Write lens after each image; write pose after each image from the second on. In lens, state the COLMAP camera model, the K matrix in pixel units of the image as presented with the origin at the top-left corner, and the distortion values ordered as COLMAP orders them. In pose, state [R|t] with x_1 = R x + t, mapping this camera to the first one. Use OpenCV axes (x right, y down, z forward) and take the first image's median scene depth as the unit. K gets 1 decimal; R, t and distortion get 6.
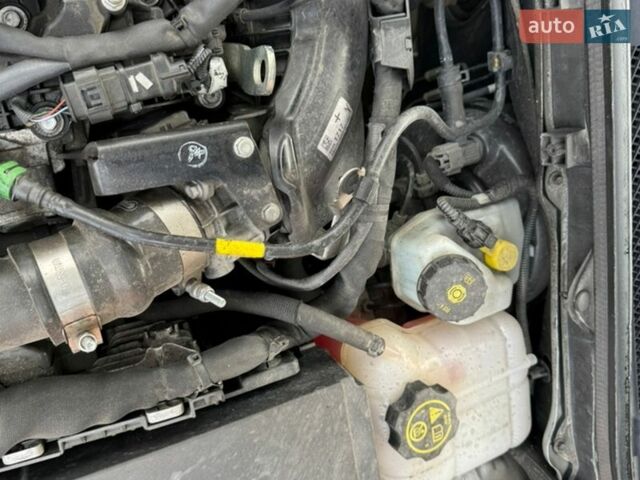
lens RADIAL K [[614.2, 0, 318.1], [0, 614.2, 242.8], [0, 0, 1]] dist [0.206438, -0.542473]
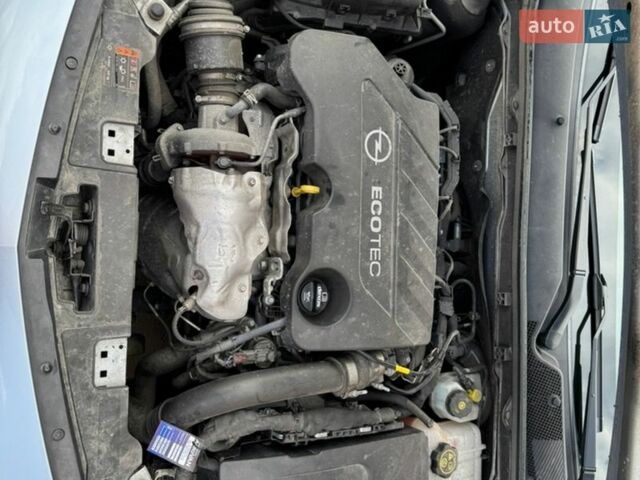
lens RADIAL K [[614.2, 0, 318.1], [0, 614.2, 242.8], [0, 0, 1]] dist [0.206438, -0.542473]
pose [[0.974828, 0.167360, 0.147310, -0.814345], [-0.111439, 0.938004, -0.328221, 0.354274], [-0.193108, 0.303544, 0.933044, -1.423251]]
